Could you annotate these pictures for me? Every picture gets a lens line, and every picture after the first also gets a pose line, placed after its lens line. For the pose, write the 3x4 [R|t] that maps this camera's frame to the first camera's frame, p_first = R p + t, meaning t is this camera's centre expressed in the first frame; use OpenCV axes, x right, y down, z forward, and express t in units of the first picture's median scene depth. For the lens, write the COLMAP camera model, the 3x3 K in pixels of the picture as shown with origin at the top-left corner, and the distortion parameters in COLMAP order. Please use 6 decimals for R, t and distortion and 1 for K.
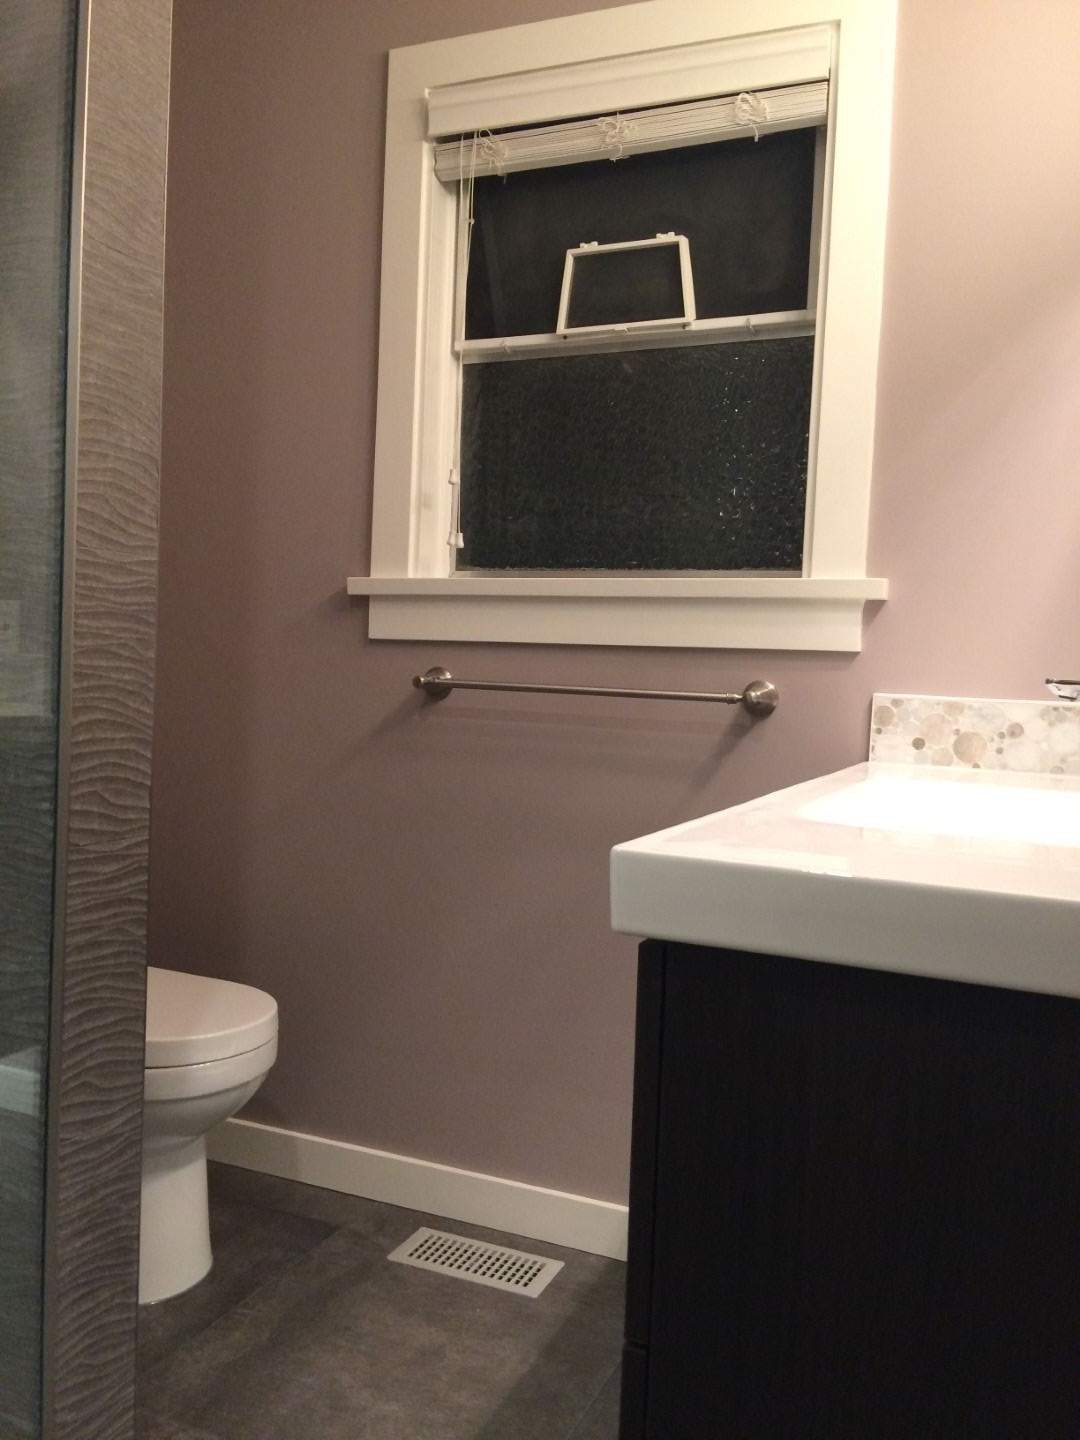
lens RADIAL K [[1223.1, 0, 547.3], [0, 1223.1, 732.0], [0, 0, 1]] dist [0.083535, -0.149843]
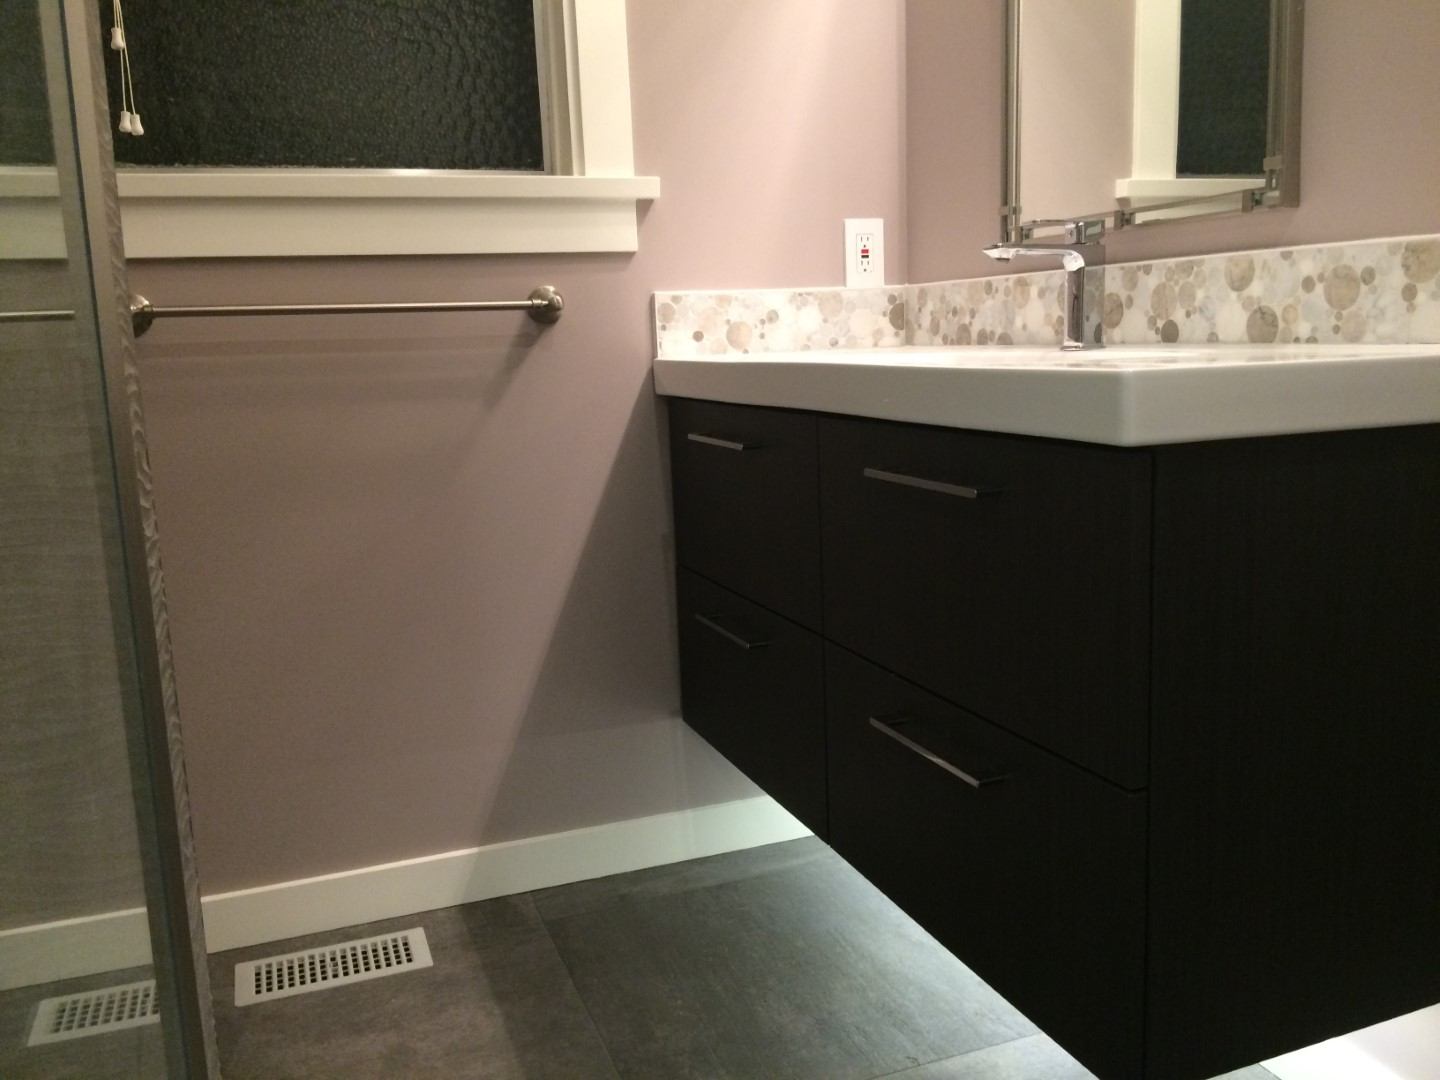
lens RADIAL K [[1223.1, 0, 728.6], [0, 1223.1, 538.9], [0, 0, 1]] dist [0.083535, -0.149843]
pose [[0.714249, -0.184455, 0.675148, -0.440927], [0.099636, 0.981619, 0.162779, 0.011703], [-0.692763, -0.048996, 0.719499, 0.197684]]
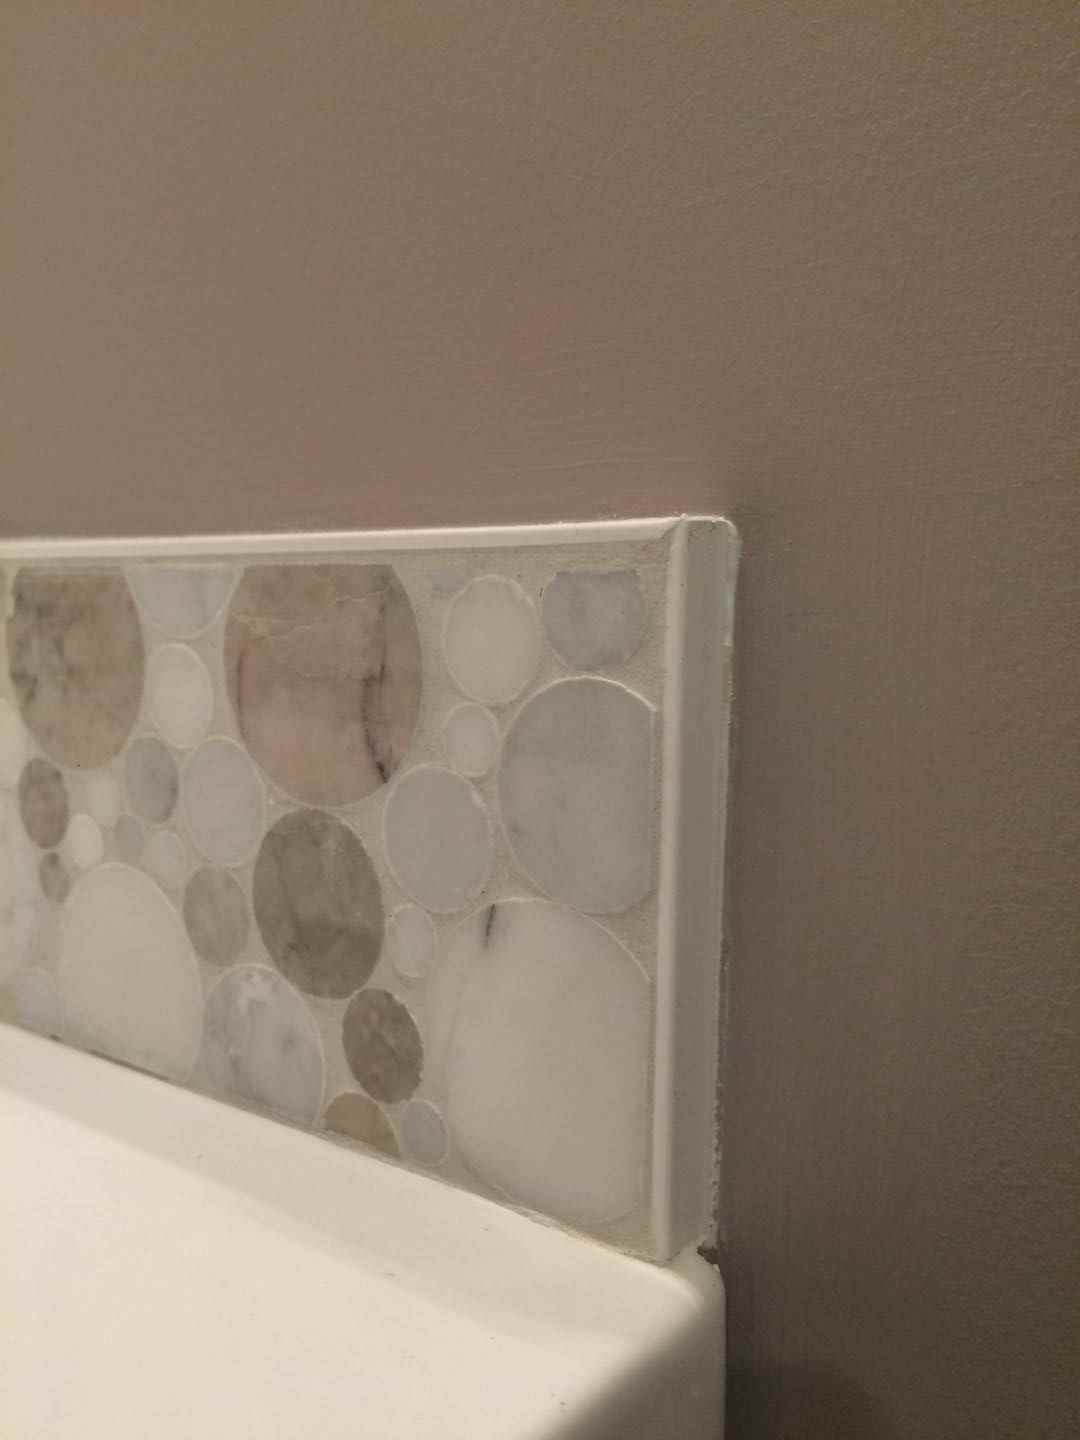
lens RADIAL K [[1223.1, 0, 542.6], [0, 1223.1, 722.8], [0, 0, 1]] dist [0.083535, -0.149843]
pose [[0.246011, -0.130808, 0.960400, 0.165586], [0.048450, 0.991273, 0.122602, 0.002884], [-0.968055, 0.016370, 0.250202, 0.336803]]
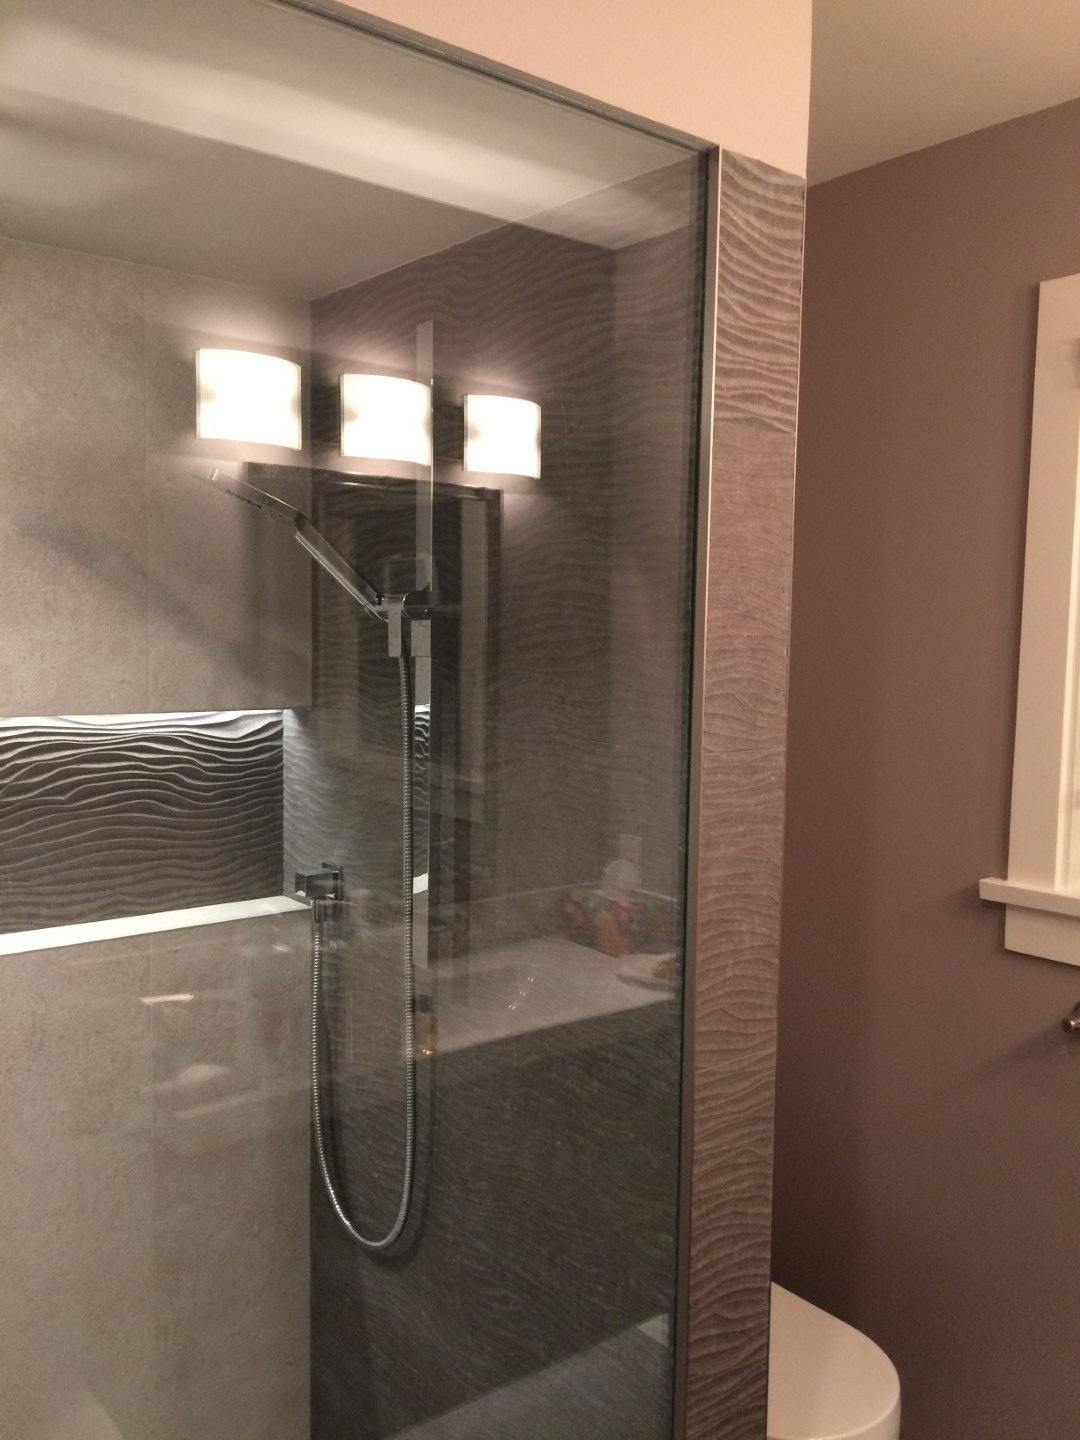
lens RADIAL K [[1223.1, 0, 553.4], [0, 1223.1, 733.5], [0, 0, 1]] dist [0.083535, -0.149843]
pose [[0.883123, 0.011124, -0.469010, -0.022109], [-0.000027, 0.999720, 0.023660, -0.309374], [0.469142, -0.020882, 0.882876, 0.073747]]
